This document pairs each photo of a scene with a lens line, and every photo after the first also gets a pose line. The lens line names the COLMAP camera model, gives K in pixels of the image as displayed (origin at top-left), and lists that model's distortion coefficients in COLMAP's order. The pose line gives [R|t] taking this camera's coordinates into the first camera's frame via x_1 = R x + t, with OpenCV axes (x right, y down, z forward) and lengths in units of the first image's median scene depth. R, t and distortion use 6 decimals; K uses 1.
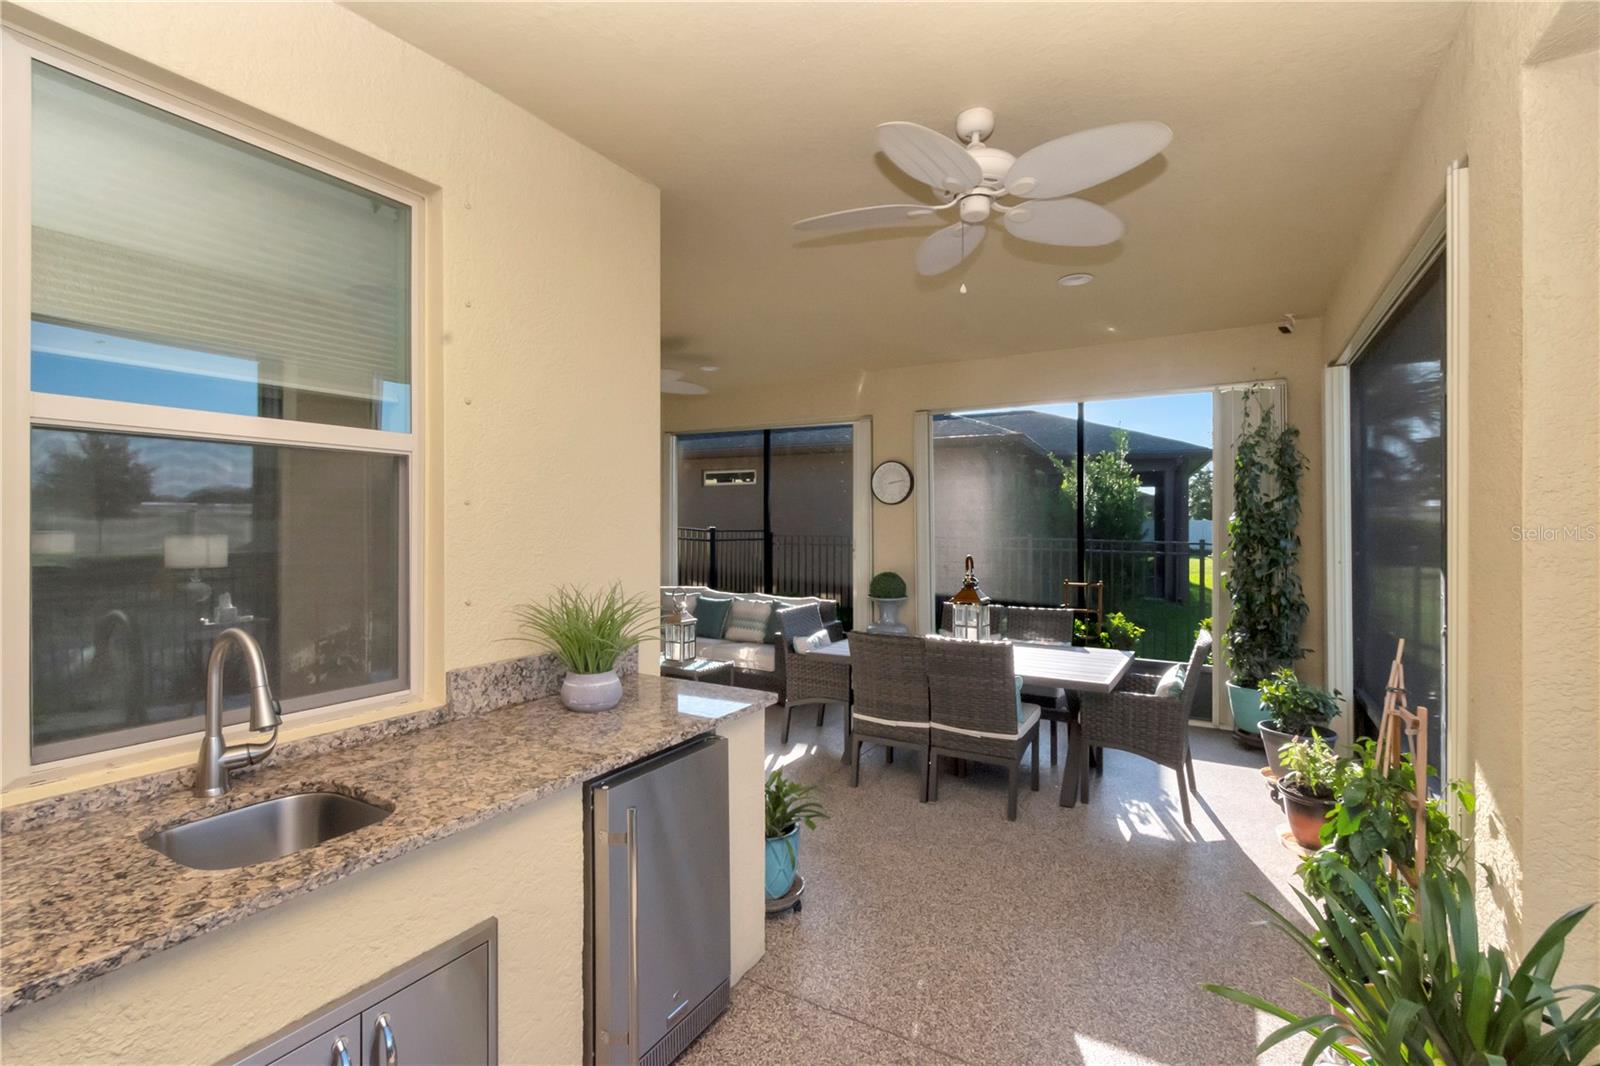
lens RADIAL K [[709.5, 0, 800.0], [0, 709.5, 533.0], [0, 0, 1]] dist [0.000084, 0.000100]
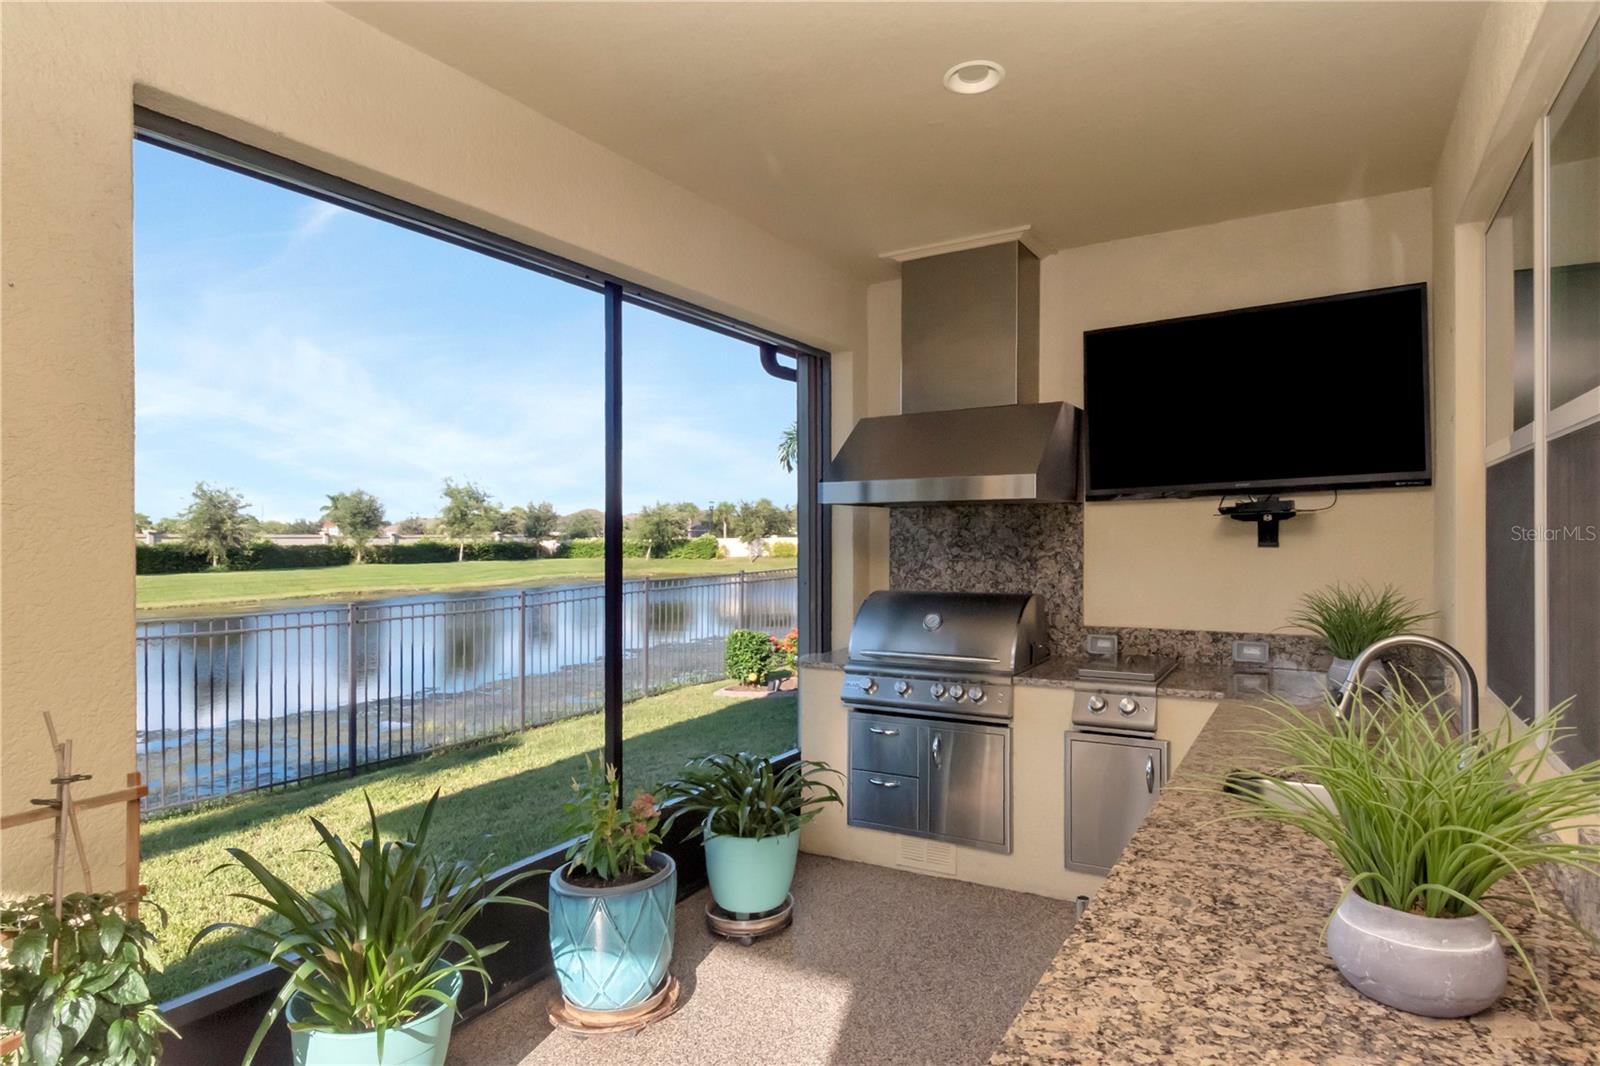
lens RADIAL K [[862.5, 0, 800.0], [0, 862.5, 533.0], [0, 0, 1]] dist [-0.003152, -0.000530]
pose [[-0.999799, 0.004690, 0.019502, 0.042404], [0.004714, 0.999988, 0.001185, -0.008829], [-0.019496, 0.001277, -0.999809, 1.823265]]
